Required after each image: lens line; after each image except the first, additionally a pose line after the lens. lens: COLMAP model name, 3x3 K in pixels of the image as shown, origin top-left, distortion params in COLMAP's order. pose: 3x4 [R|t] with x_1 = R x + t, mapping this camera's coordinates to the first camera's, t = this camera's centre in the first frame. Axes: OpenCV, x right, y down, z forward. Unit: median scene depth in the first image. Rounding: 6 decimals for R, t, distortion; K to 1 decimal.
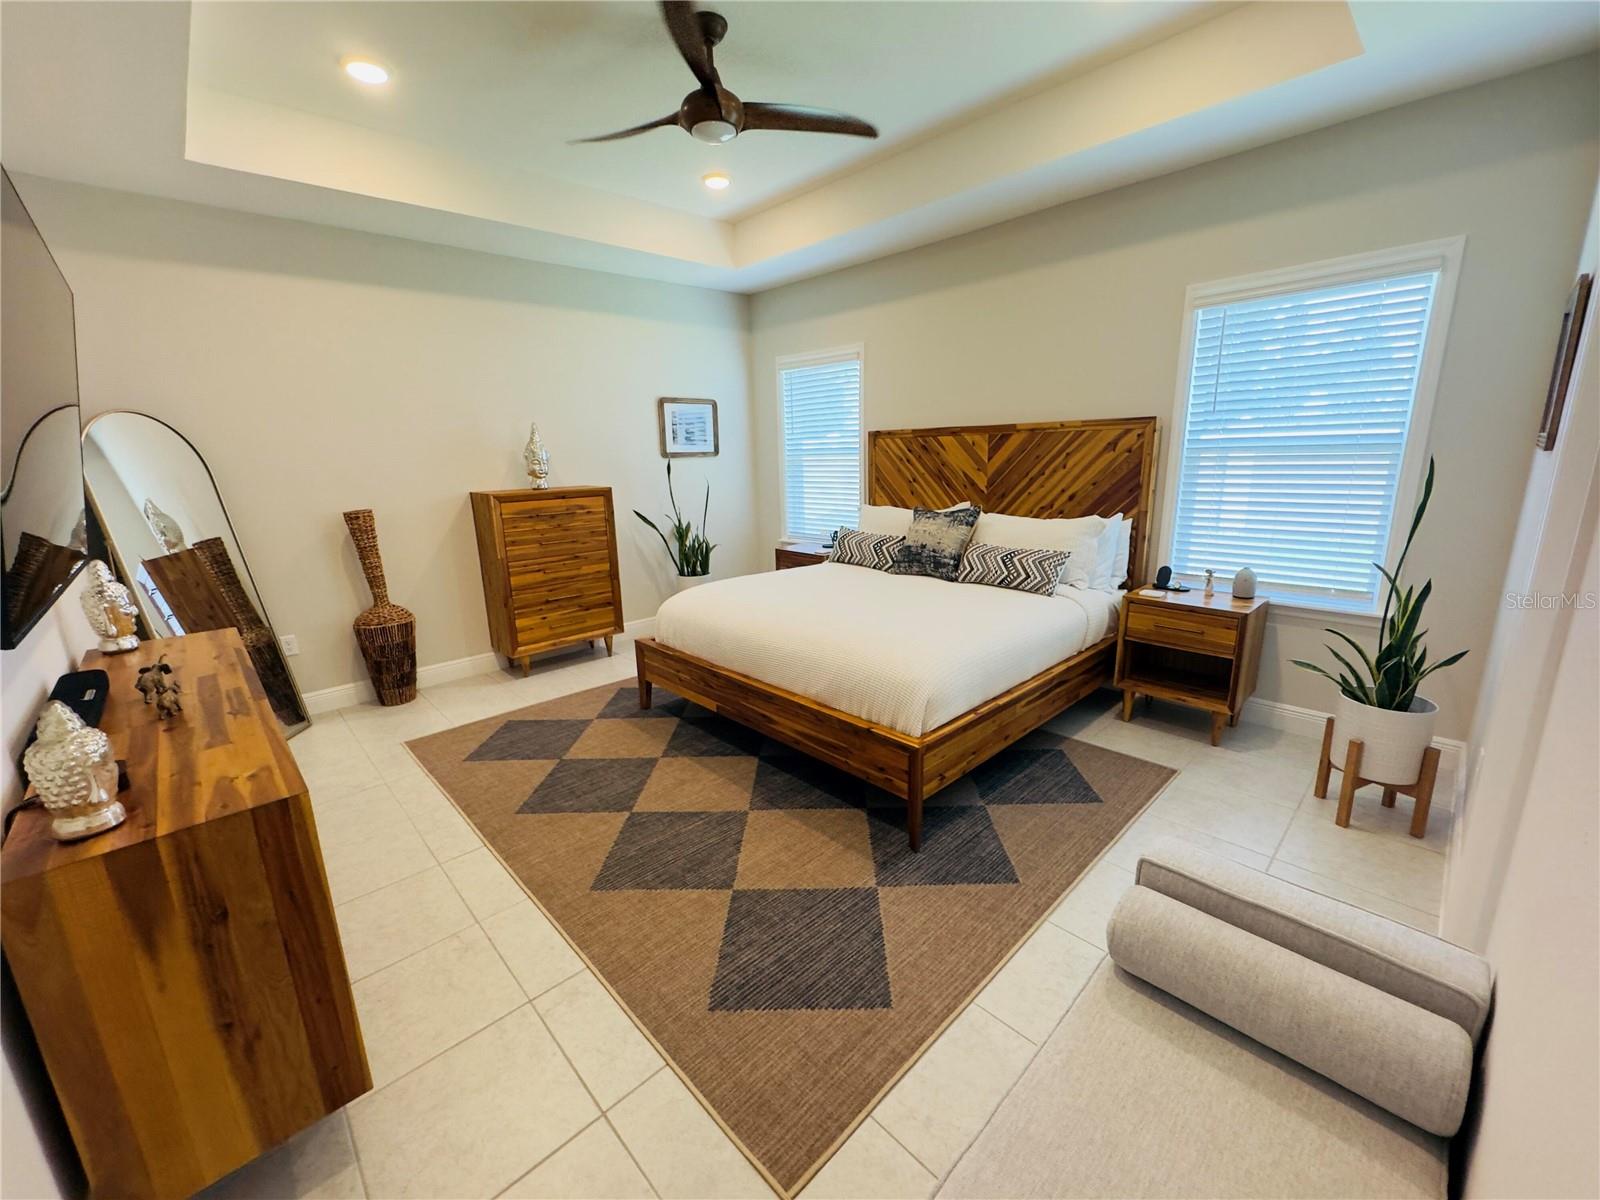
lens RADIAL K [[637.8, 0, 800.0], [0, 637.8, 600.3], [0, 0, 1]] dist [-0.005367, 0.000150]
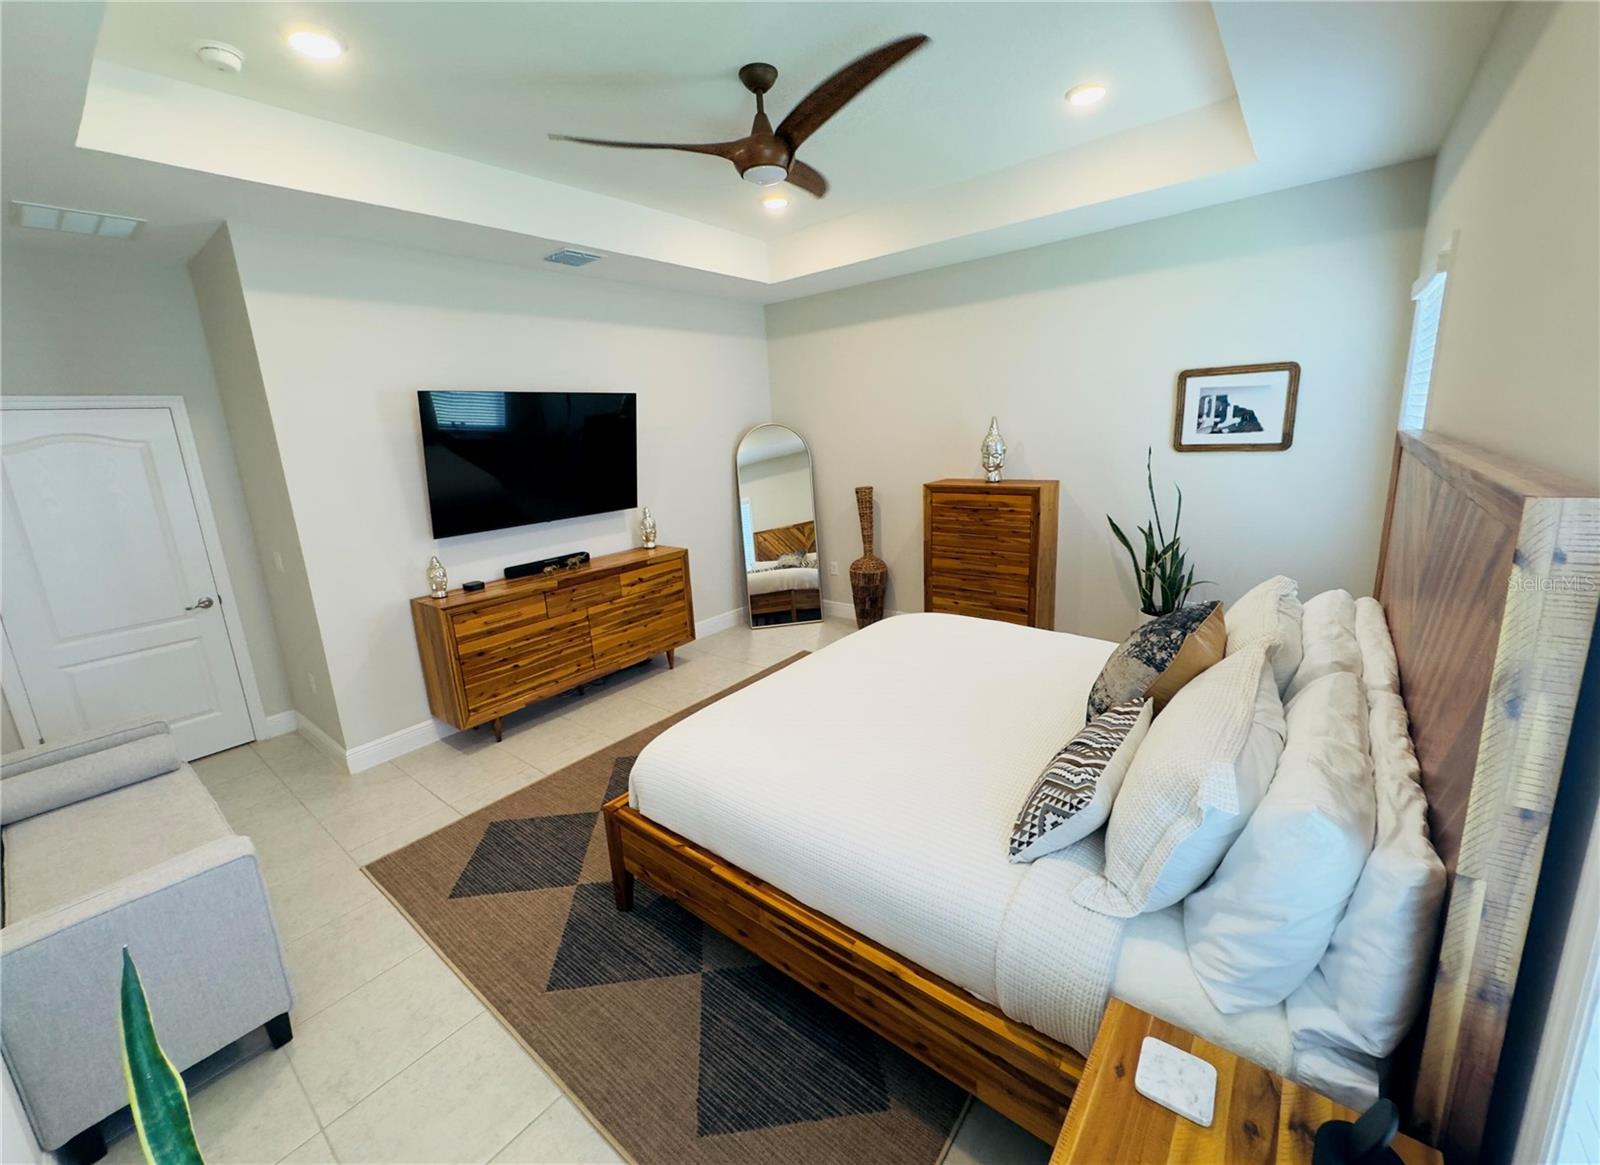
lens RADIAL K [[644.0, 0, 804.0], [0, 644.0, 560.3], [0, 0, 1]] dist [0.000106, 0.000084]
pose [[0.130795, 0.224924, -0.965558, 0.658444], [-0.177706, 0.963470, 0.200365, -0.236665], [0.975353, 0.145379, 0.165988, 0.635878]]
